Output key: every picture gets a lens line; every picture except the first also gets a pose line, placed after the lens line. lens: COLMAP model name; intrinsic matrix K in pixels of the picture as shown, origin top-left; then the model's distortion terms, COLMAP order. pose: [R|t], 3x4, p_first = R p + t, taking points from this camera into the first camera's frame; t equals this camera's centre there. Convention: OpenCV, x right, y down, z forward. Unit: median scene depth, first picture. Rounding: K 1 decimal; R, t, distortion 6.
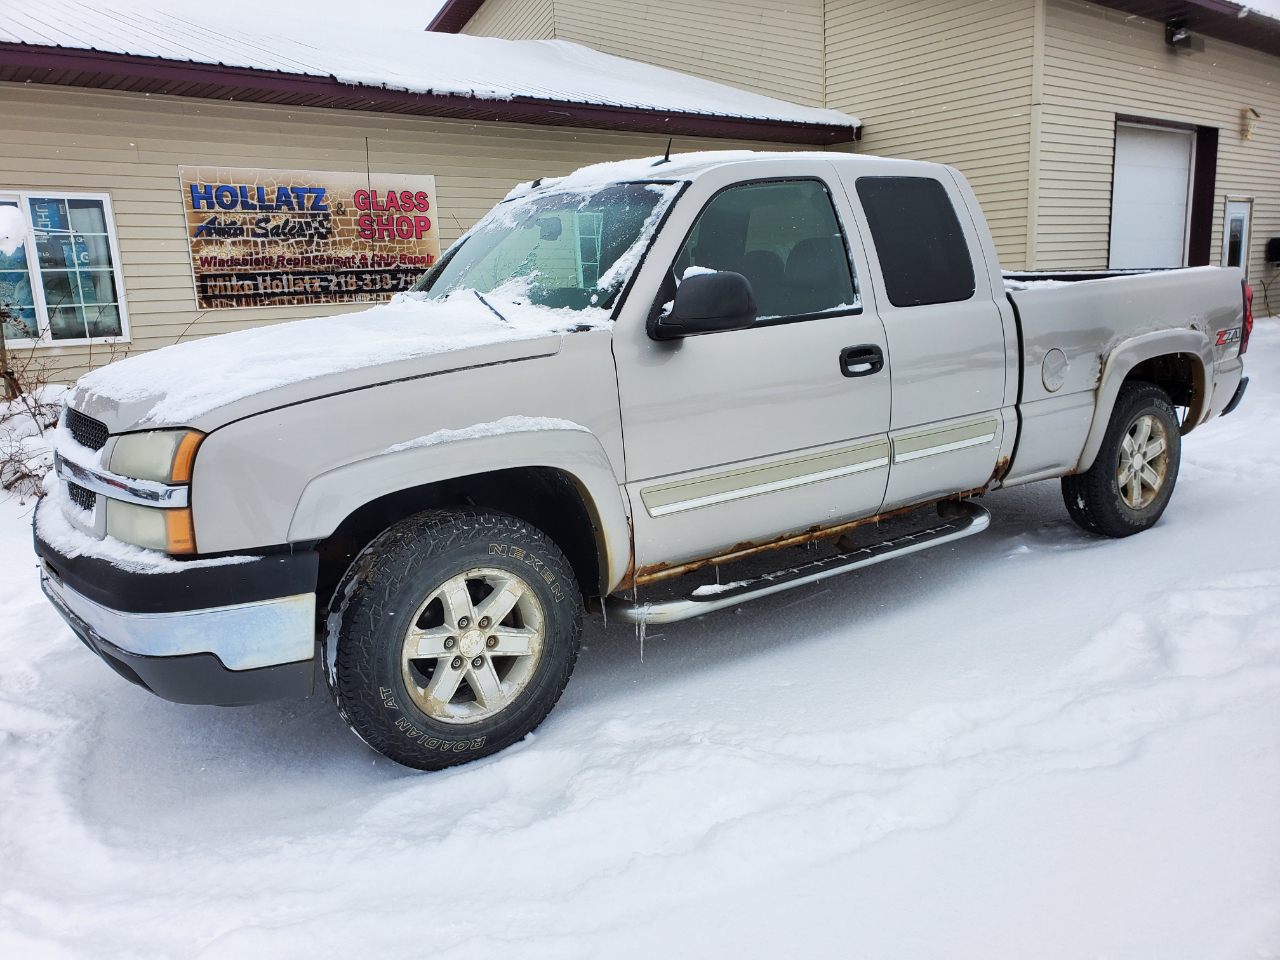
lens RADIAL K [[1019.0, 0, 619.4], [0, 1019.0, 476.7], [0, 0, 1]] dist [-0.030357, 0.072339]
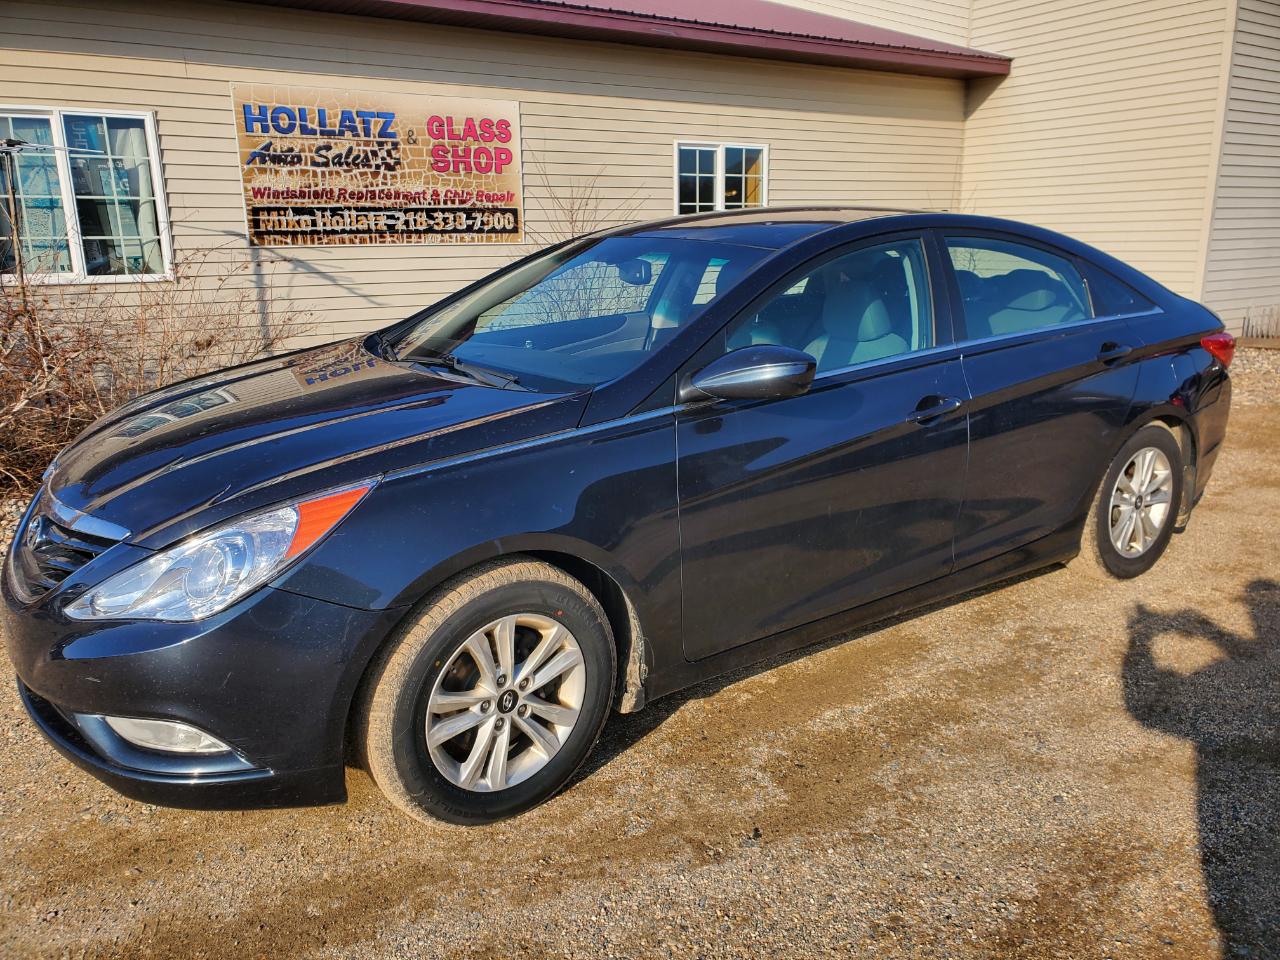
lens RADIAL K [[1019.0, 0, 619.5], [0, 1019.0, 482.7], [0, 0, 1]] dist [-0.030357, 0.072339]
pose [[0.993978, 0.054211, -0.095227, 0.007547], [-0.048835, 0.997127, 0.057904, -0.023035], [0.098093, -0.052905, 0.993770, 0.121838]]
